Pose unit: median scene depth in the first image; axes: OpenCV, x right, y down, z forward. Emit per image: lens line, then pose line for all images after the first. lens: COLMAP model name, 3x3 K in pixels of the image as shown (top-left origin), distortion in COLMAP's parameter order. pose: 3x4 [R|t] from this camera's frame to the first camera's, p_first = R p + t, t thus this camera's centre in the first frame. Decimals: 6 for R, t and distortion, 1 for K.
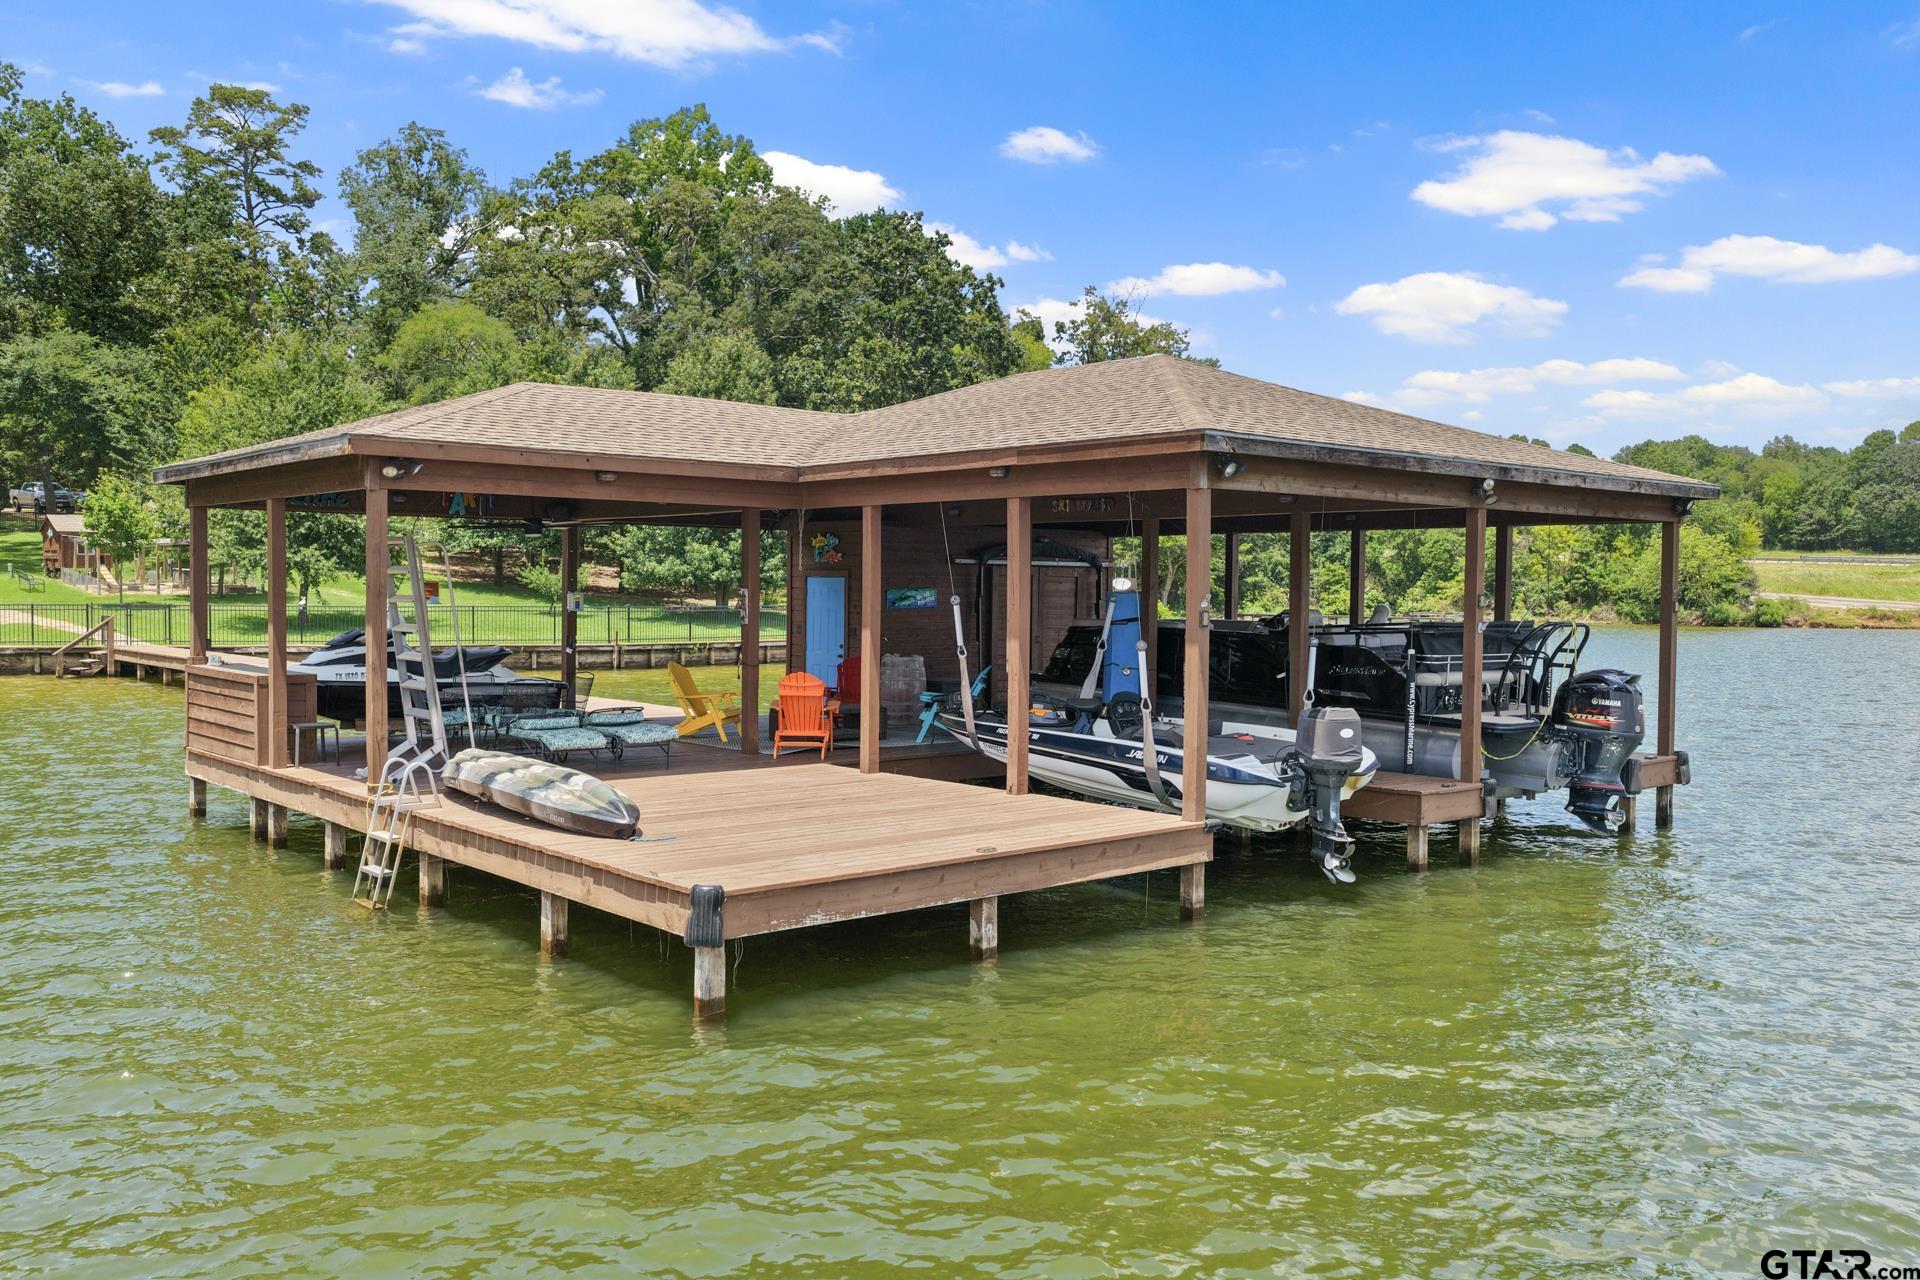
lens RADIAL K [[1599.6, 0, 960.0], [0, 1599.6, 640.0], [0, 0, 1]] dist [-0.002260, 0.061390]
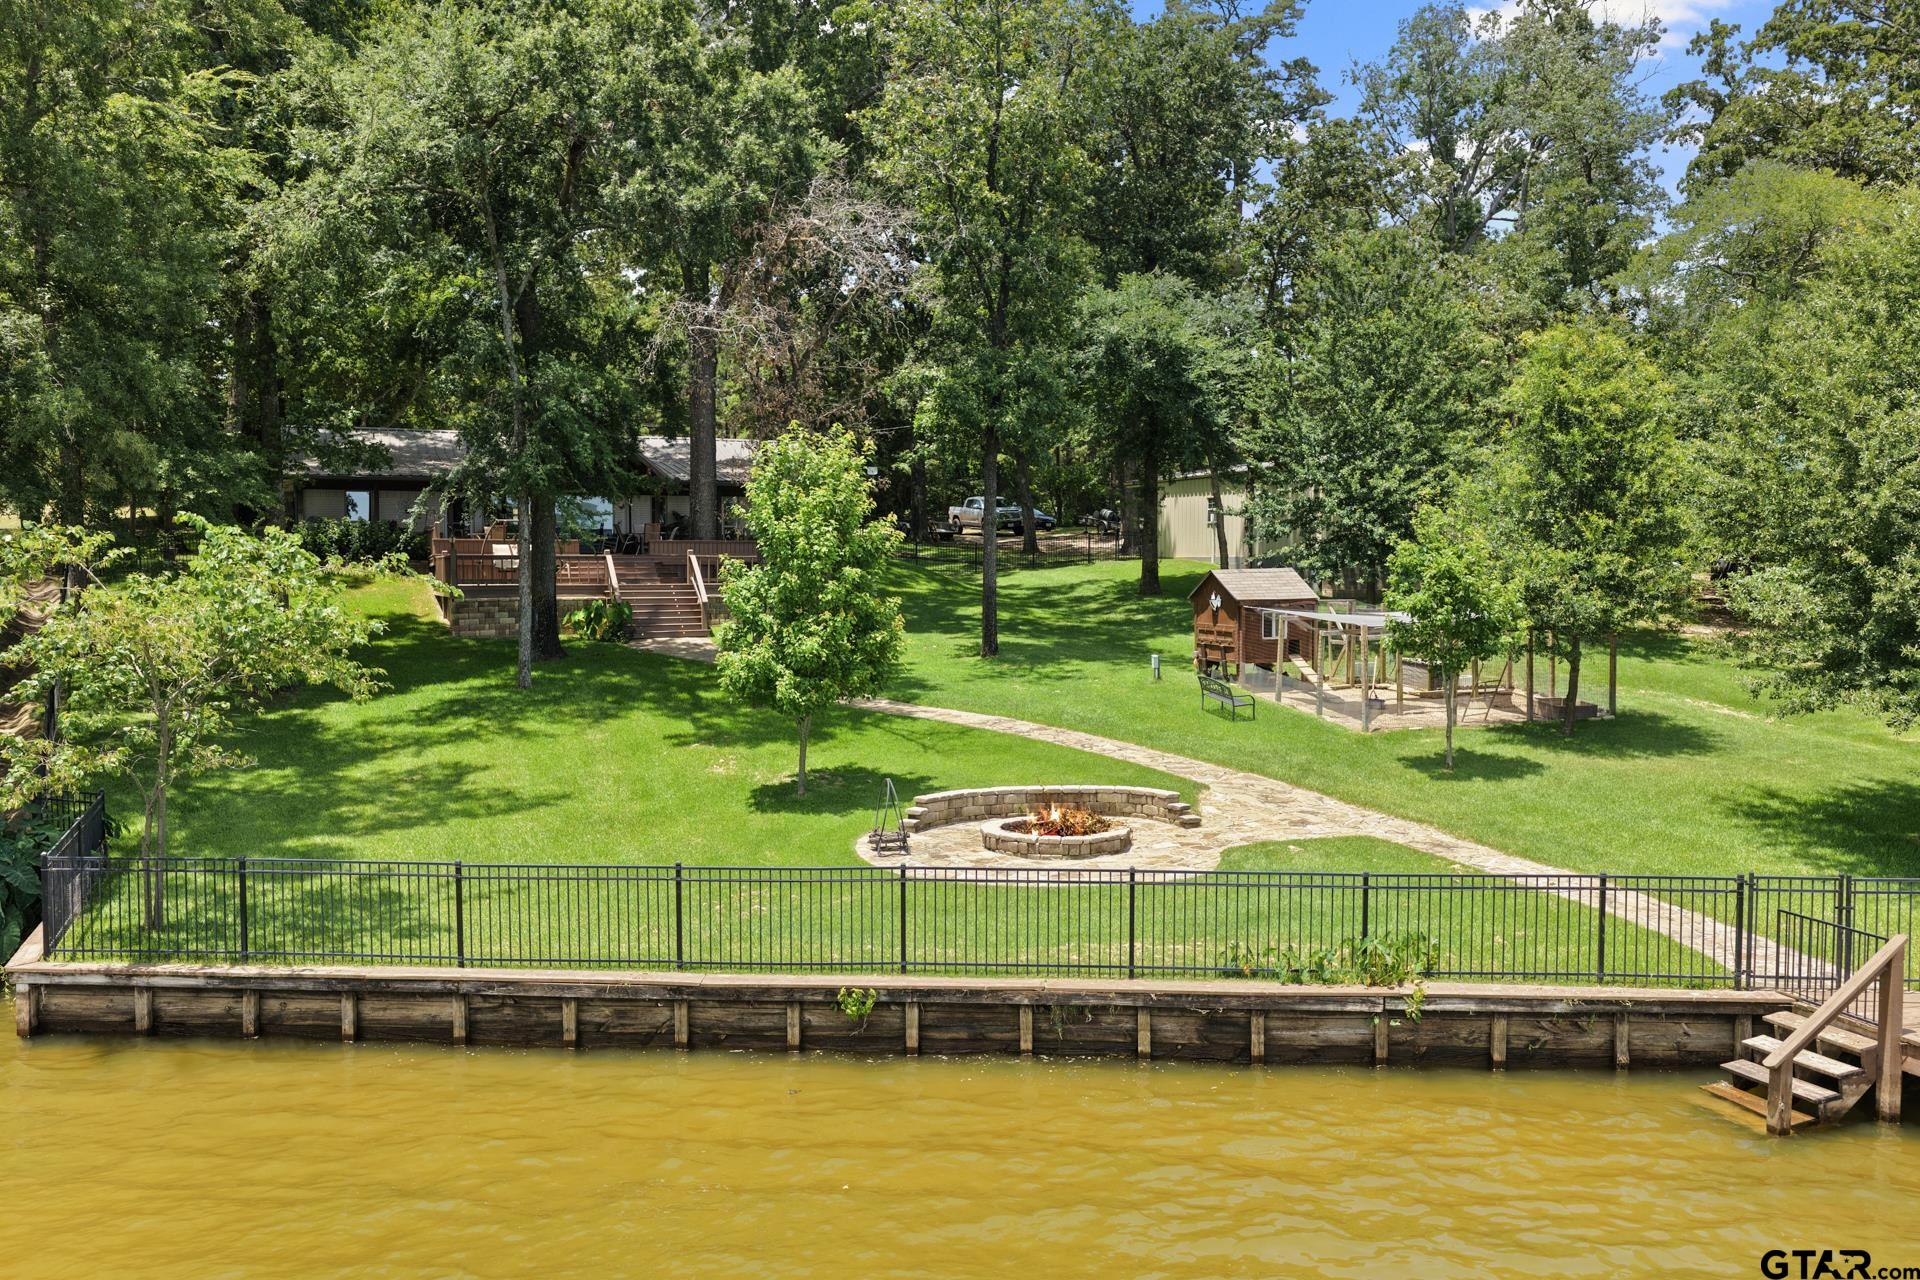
lens RADIAL K [[1599.6, 0, 960.0], [0, 1599.6, 640.0], [0, 0, 1]] dist [-0.002260, 0.061390]
pose [[0.906486, 0.012285, -0.422058, -0.406241], [-0.008671, 0.999907, 0.010481, -0.057683], [0.422148, -0.005841, 0.906508, 0.440636]]
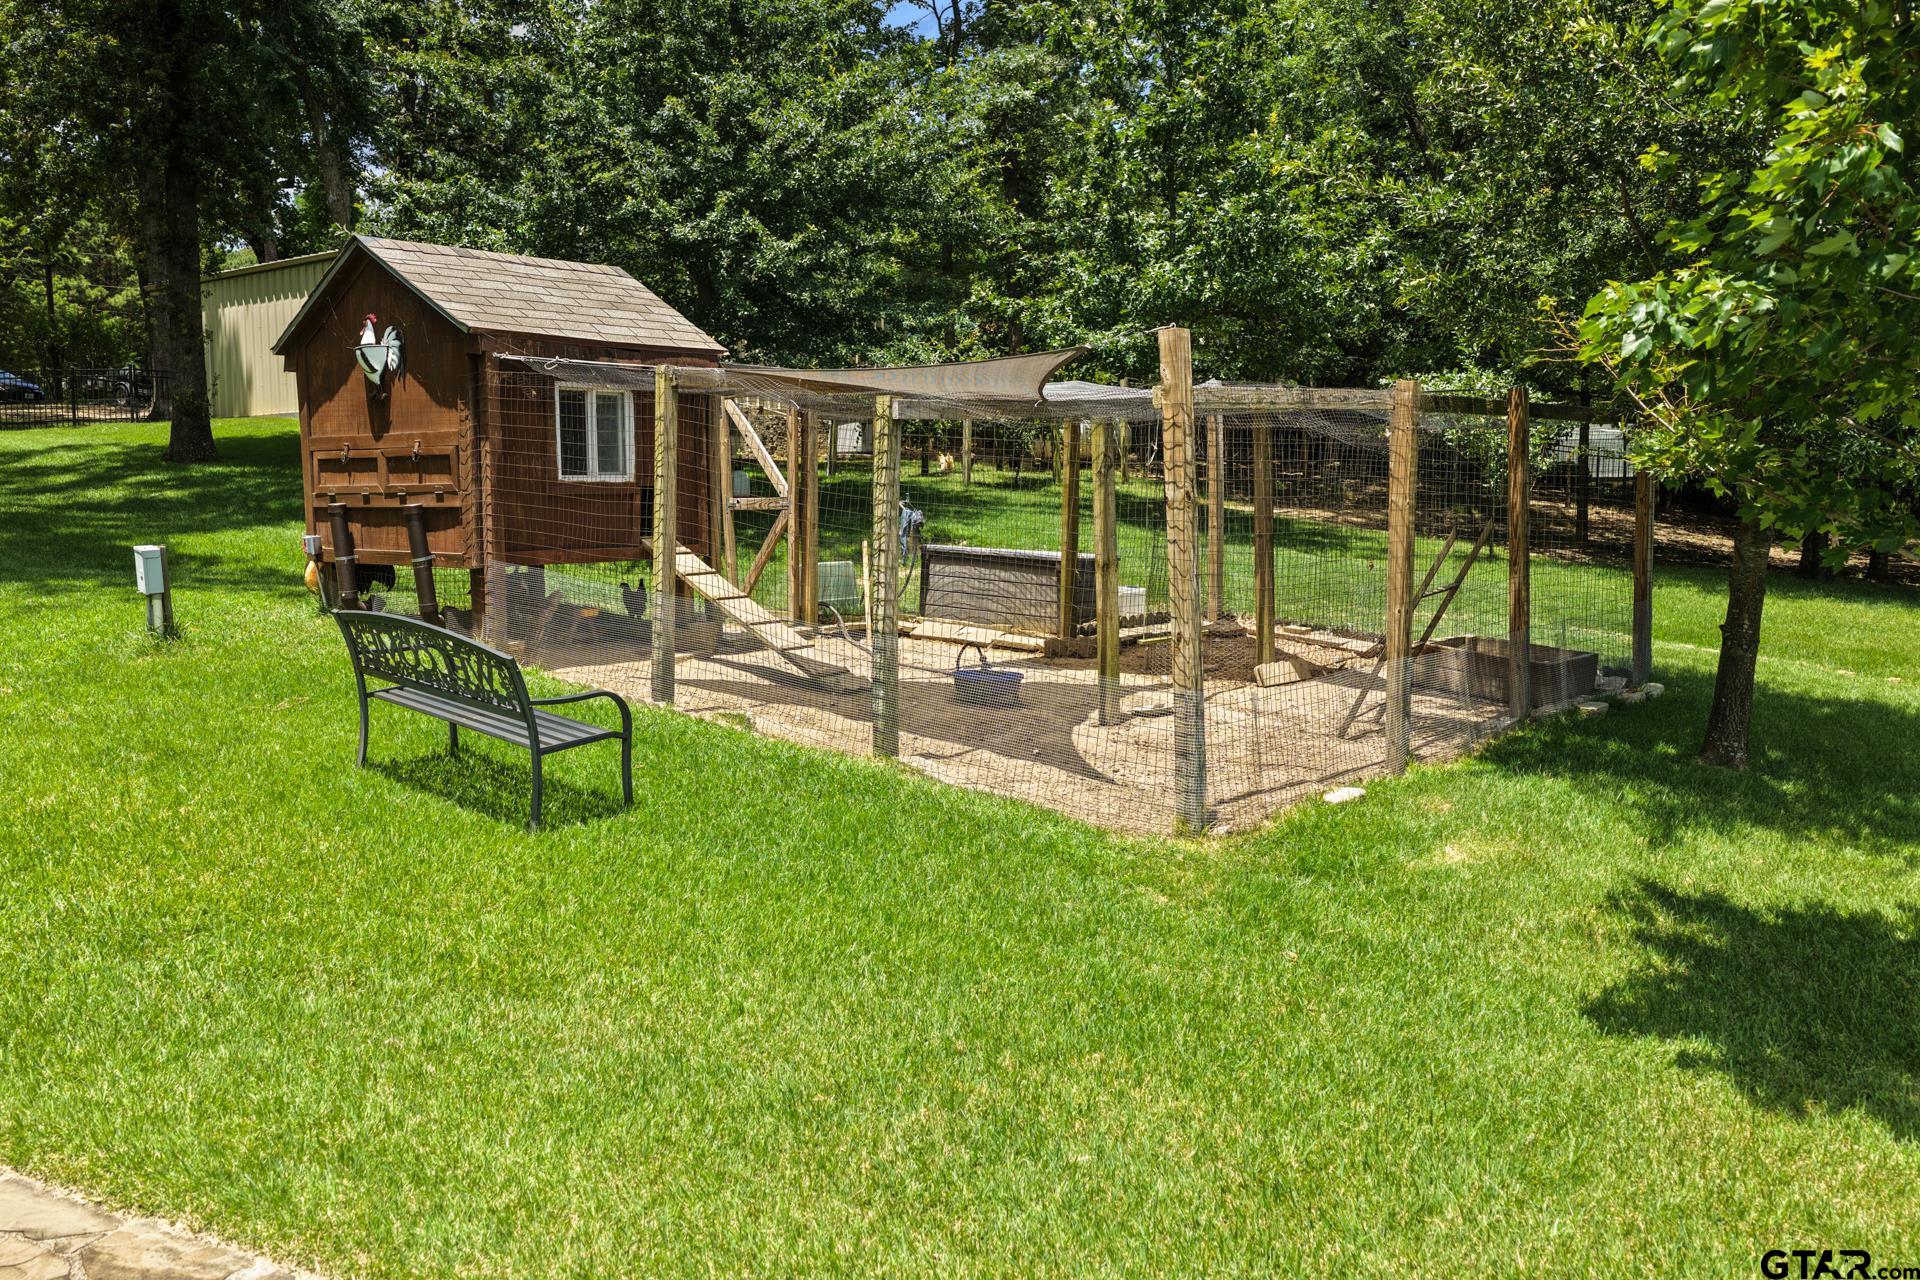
lens RADIAL K [[1599.6, 0, 960.0], [0, 1599.6, 640.0], [0, 0, 1]] dist [-0.002260, 0.061390]
pose [[0.994625, -0.021694, 0.101240, -0.524002], [0.016942, 0.998724, 0.047572, -0.043696], [-0.102143, -0.045601, 0.993724, 0.830898]]
